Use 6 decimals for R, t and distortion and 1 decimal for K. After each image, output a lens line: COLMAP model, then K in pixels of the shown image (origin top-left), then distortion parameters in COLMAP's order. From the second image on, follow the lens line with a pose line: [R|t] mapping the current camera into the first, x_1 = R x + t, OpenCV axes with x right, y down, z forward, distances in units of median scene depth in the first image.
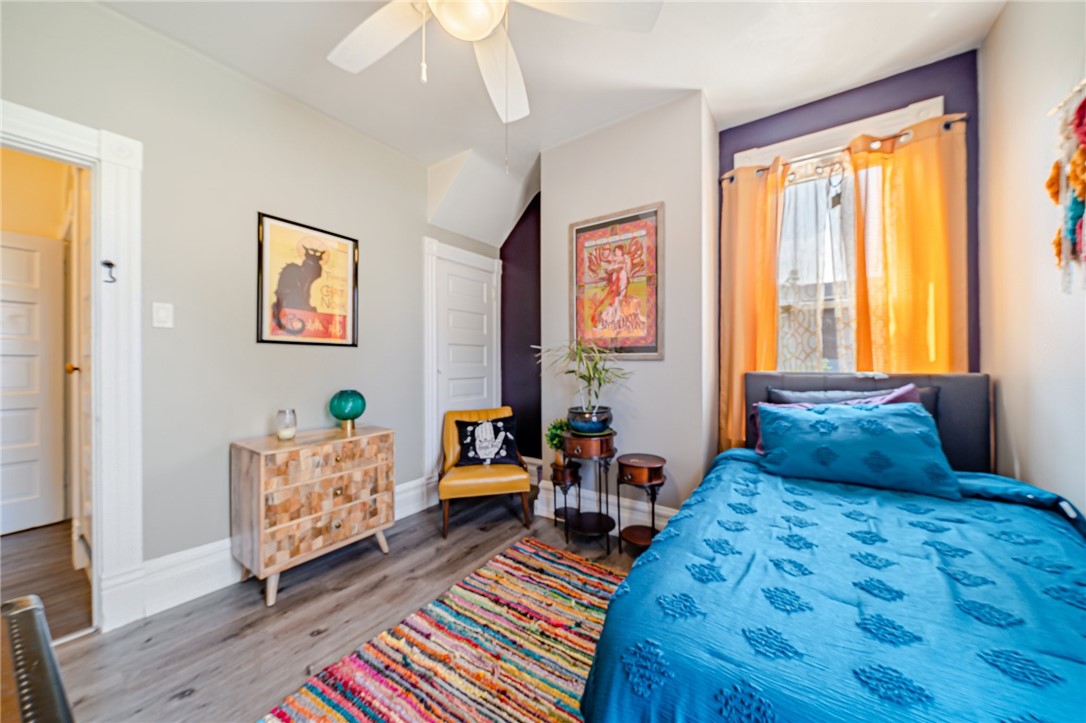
lens RADIAL K [[384.7, 0, 543.0], [0, 384.7, 361.5], [0, 0, 1]] dist [-0.001113, -0.000097]
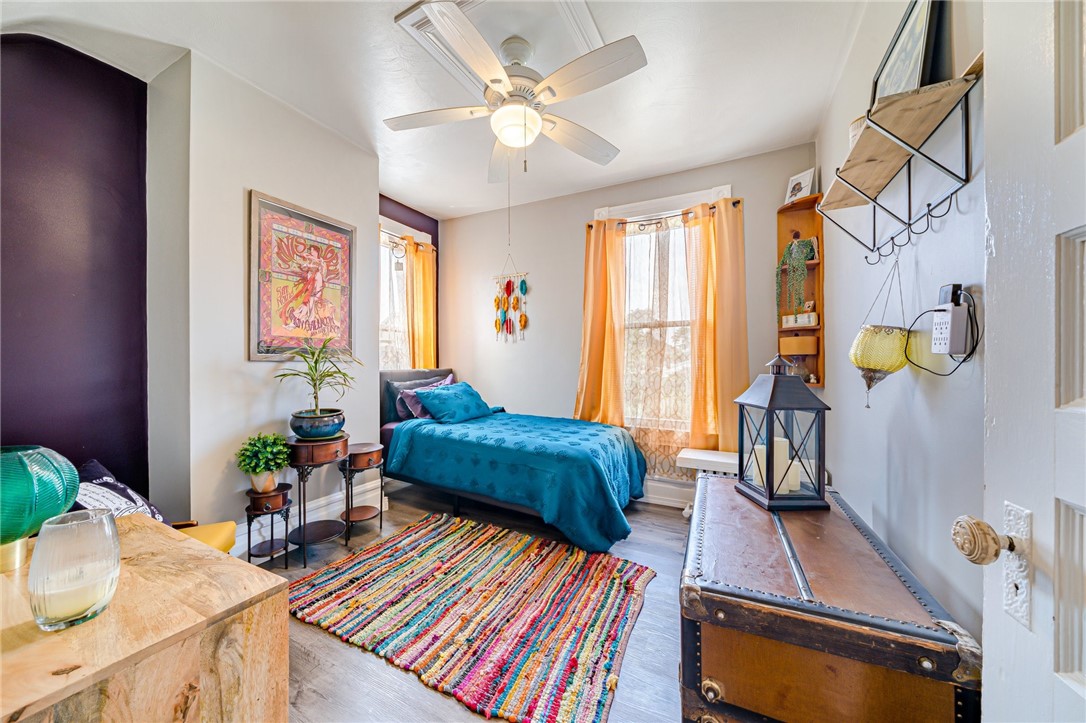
lens RADIAL K [[381.2, 0, 539.3], [0, 381.2, 364.2], [0, 0, 1]] dist [-0.007434, -0.000048]
pose [[-0.145285, 0.000293, 0.989390, -0.975359], [0.004907, 0.999988, 0.000425, 0.006399], [-0.989378, 0.004917, -0.145285, 0.653192]]
